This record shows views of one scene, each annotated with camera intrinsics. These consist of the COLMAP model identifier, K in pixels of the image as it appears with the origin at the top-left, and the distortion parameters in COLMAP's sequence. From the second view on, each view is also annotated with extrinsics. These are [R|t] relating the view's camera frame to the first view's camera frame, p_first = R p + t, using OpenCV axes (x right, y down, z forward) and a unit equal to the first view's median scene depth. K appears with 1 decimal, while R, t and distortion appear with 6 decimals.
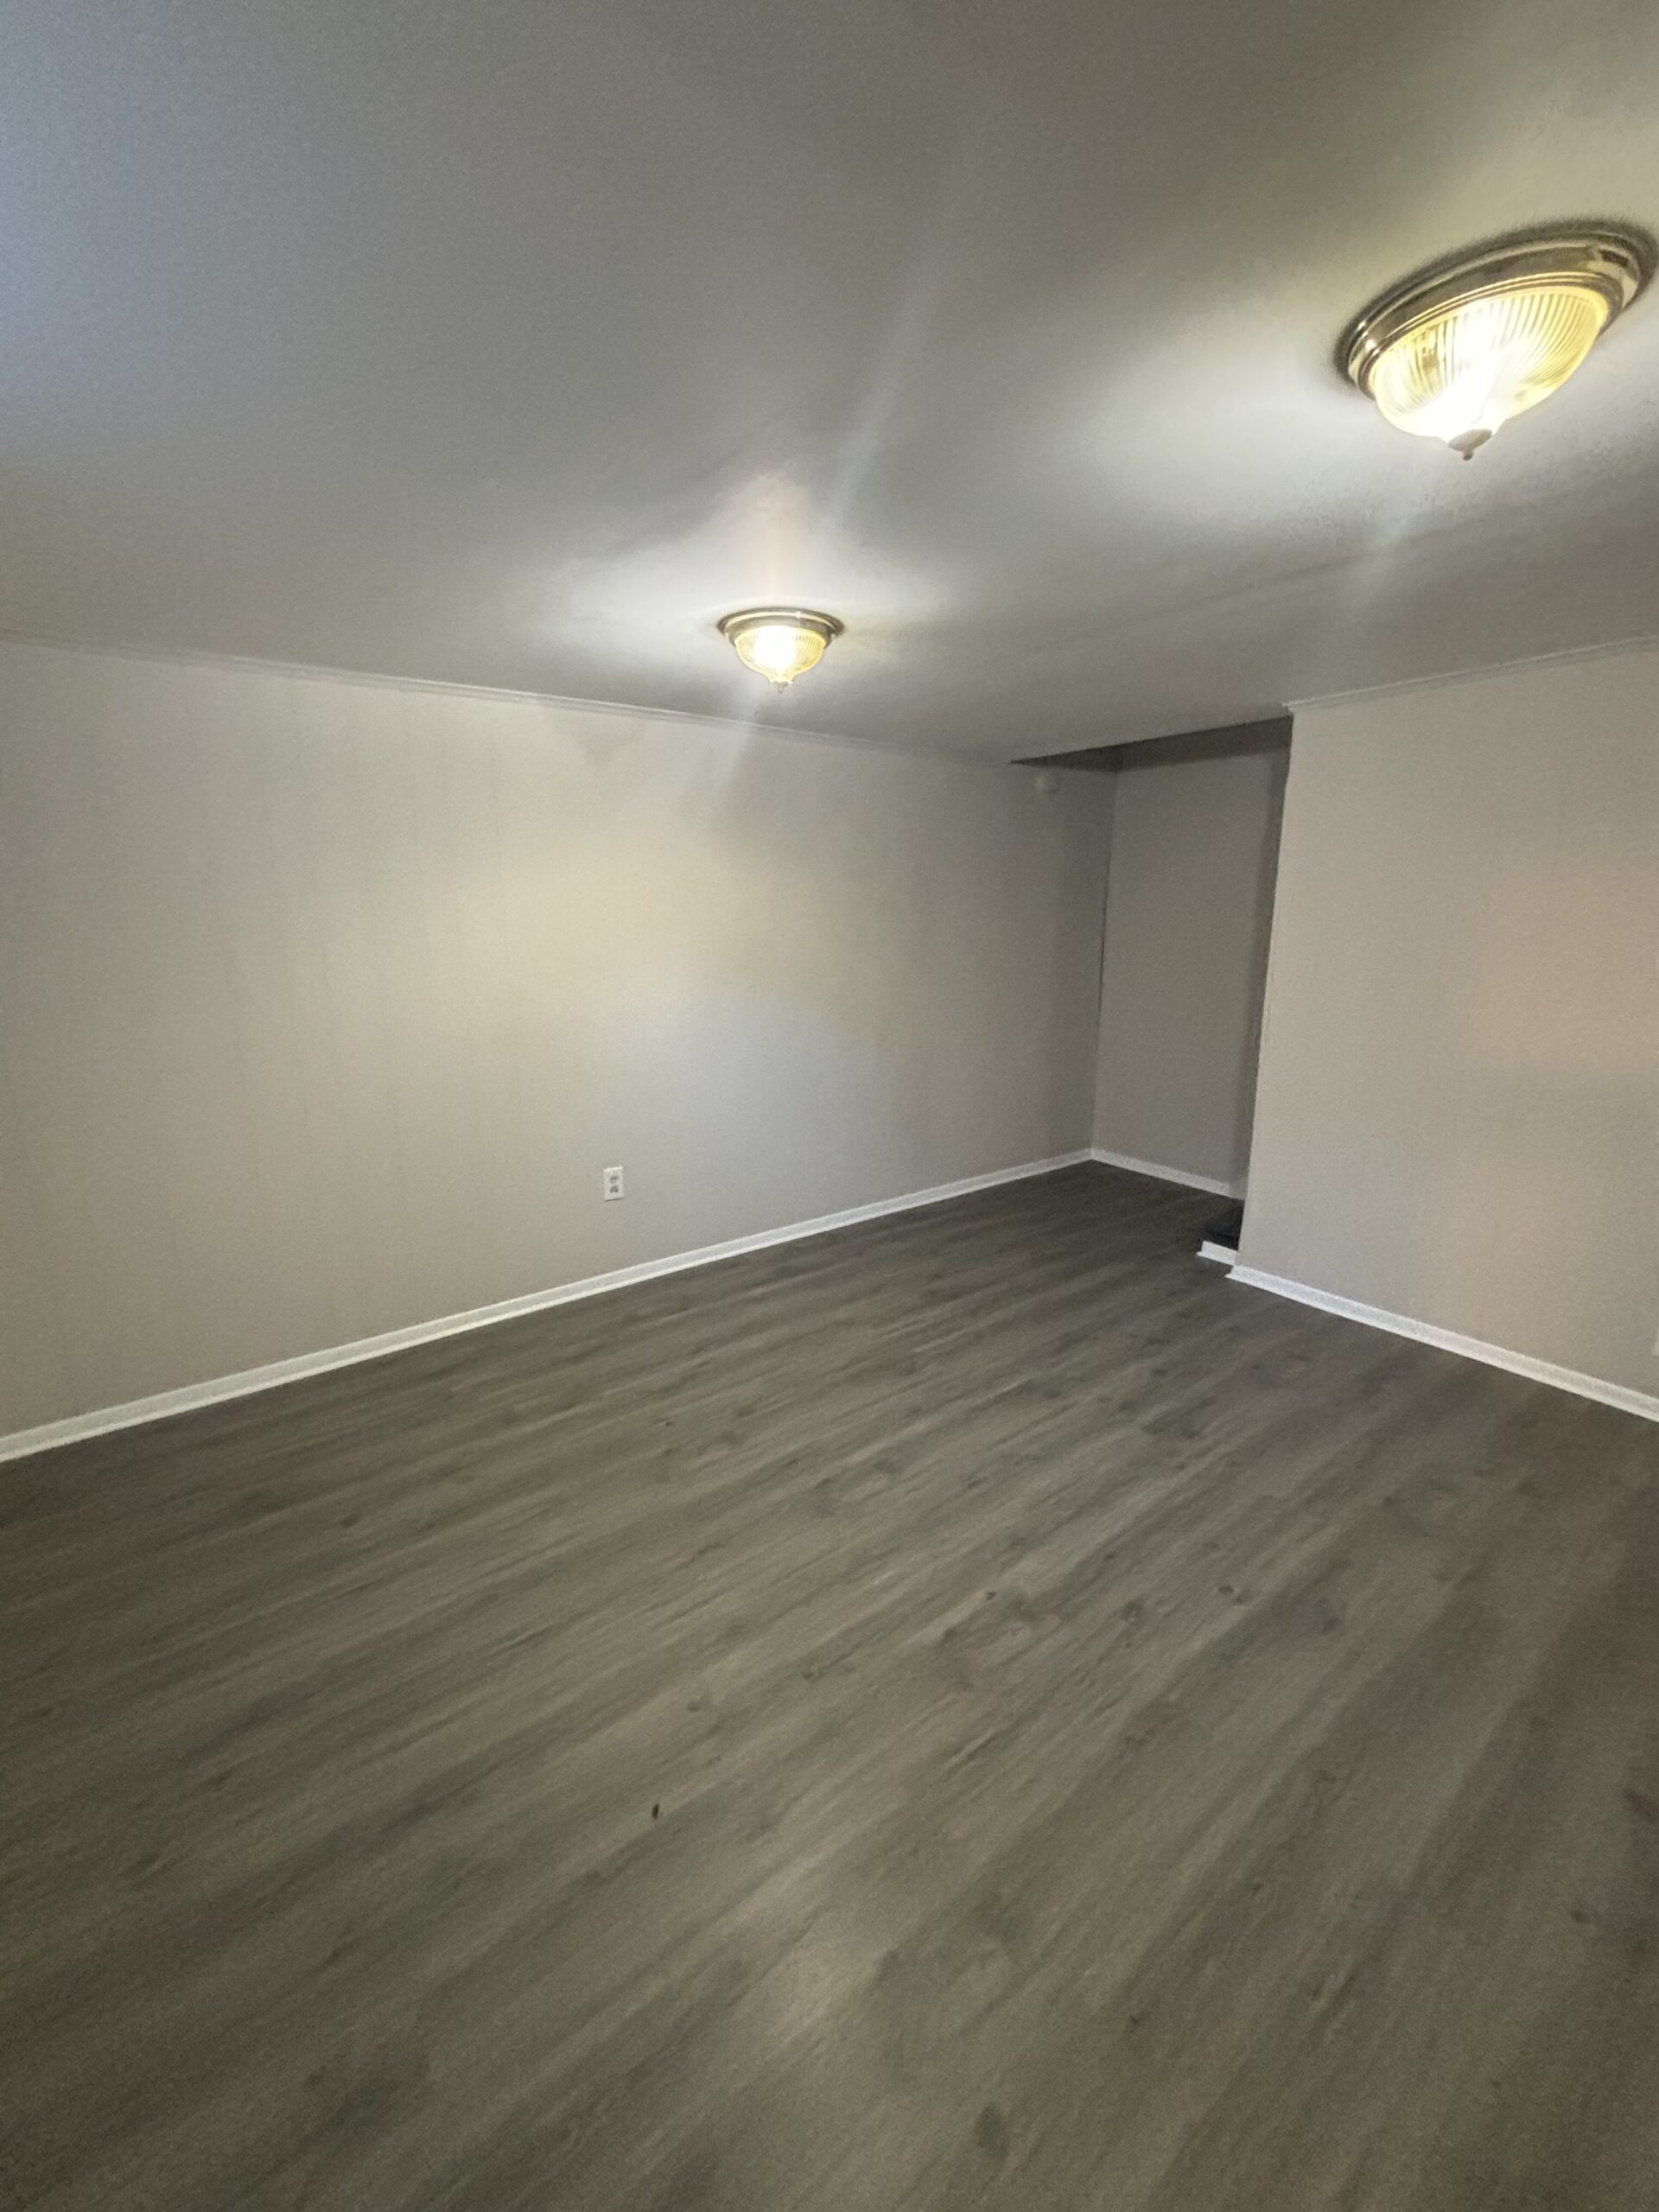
lens RADIAL K [[893.6, 0, 828.2], [0, 893.6, 1107.5], [0, 0, 1]] dist [0.001682, 0.000174]
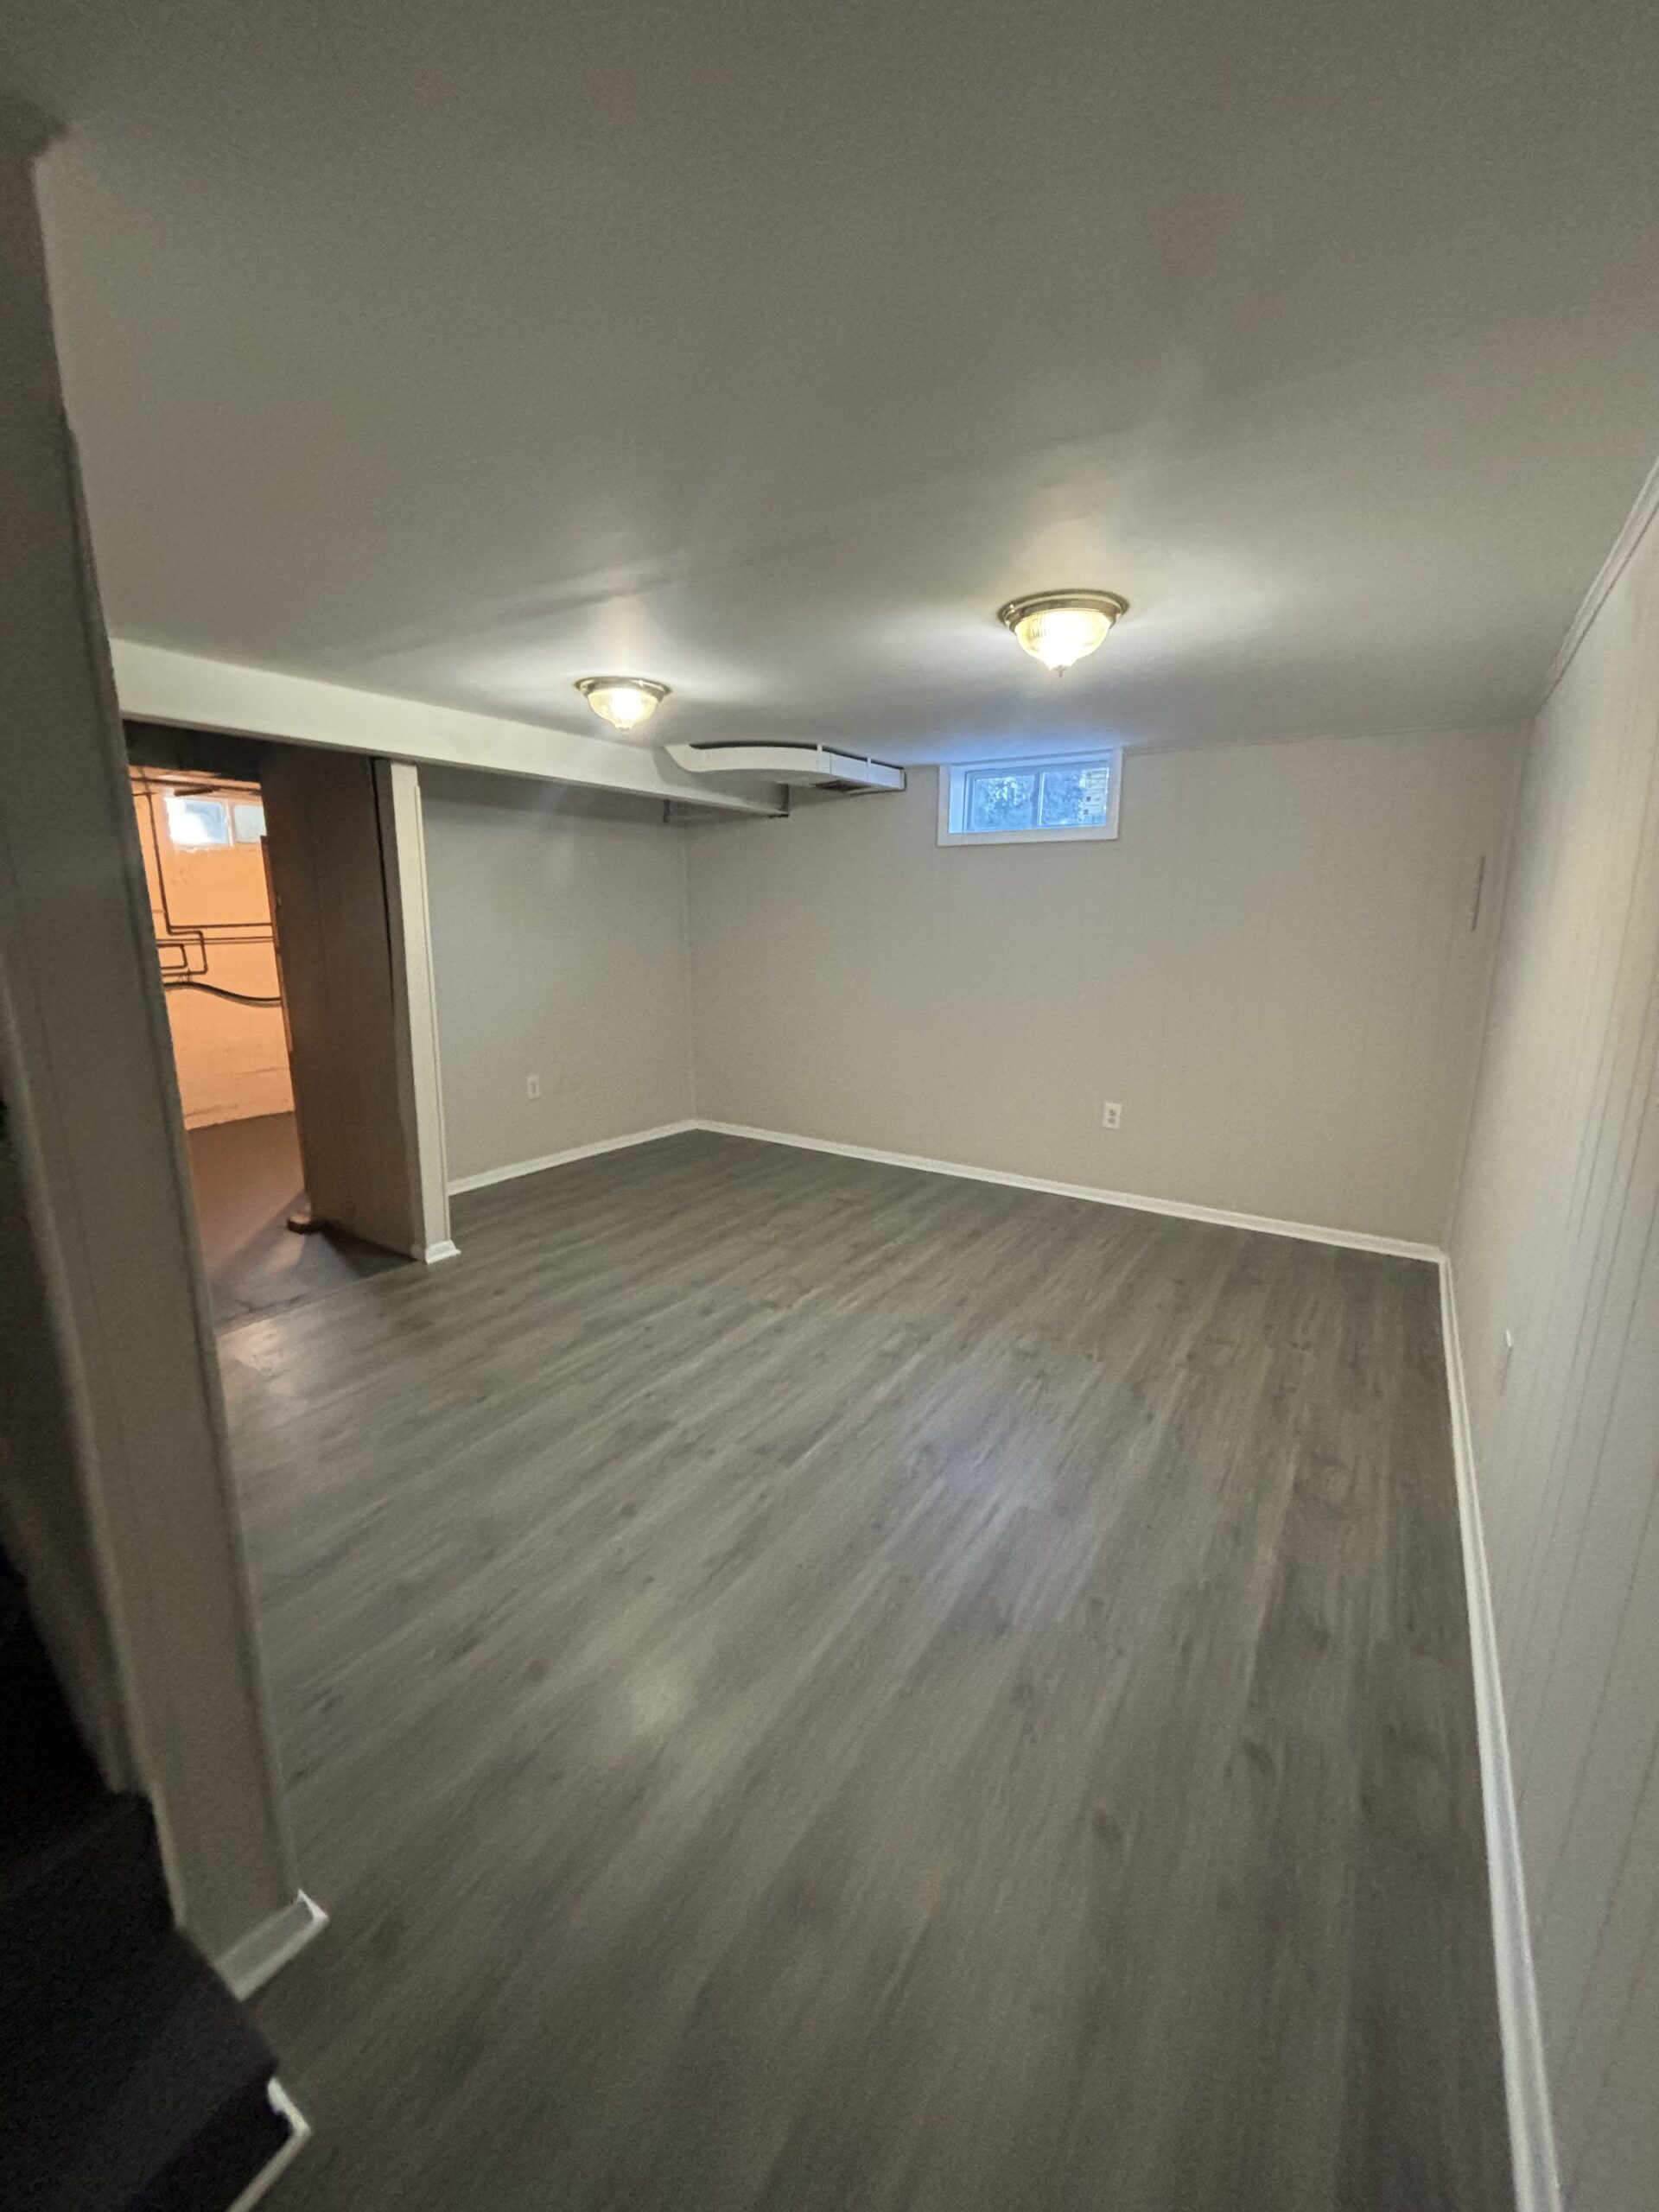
lens RADIAL K [[893.6, 0, 825.7], [0, 893.6, 1107.4], [0, 0, 1]] dist [0.001682, 0.000174]
pose [[-0.939098, 0.071349, -0.336160, 0.532409], [-0.081194, 0.904445, 0.418791, -0.407699], [0.333919, 0.420580, -0.843570, 1.853053]]
